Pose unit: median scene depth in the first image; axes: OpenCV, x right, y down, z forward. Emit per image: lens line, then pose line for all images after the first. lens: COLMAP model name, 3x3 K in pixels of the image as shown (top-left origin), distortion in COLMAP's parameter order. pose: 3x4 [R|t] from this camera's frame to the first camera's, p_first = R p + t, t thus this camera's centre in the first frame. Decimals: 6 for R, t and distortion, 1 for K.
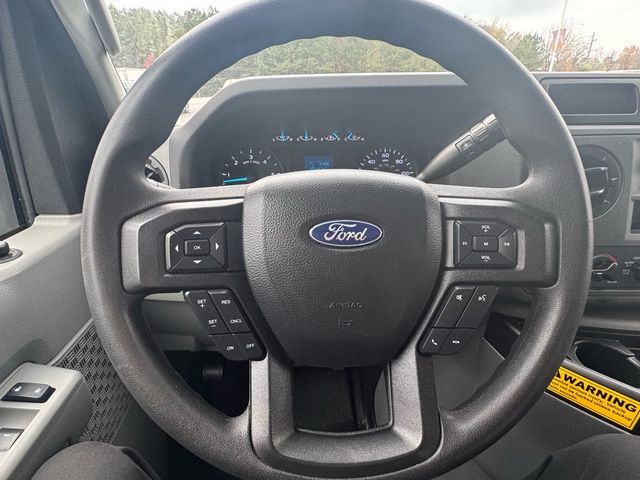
lens RADIAL K [[336.0, 0, 320.0], [0, 336.0, 240.0], [0, 0, 1]] dist [-0.000187, -0.000522]
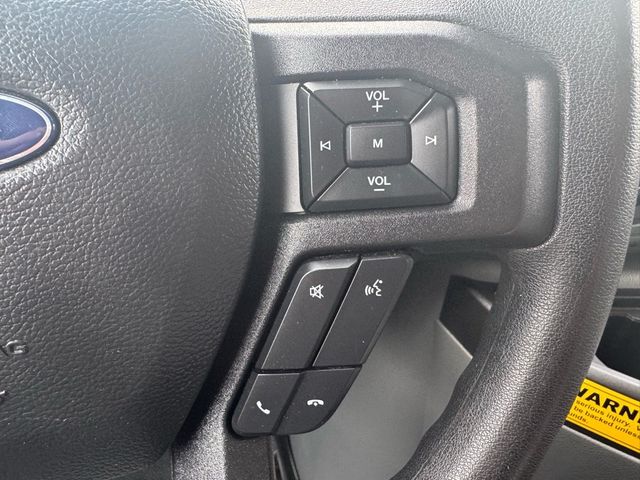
lens RADIAL K [[480.5, 0, 320.0], [0, 480.5, 240.0], [0, 0, 1]] dist [-0.001442, 0.003352]
pose [[0.986936, -0.082510, 0.138378, 0.341736], [0.059651, 0.985006, 0.161882, 0.026105], [-0.149660, -0.151513, 0.977060, 0.471646]]
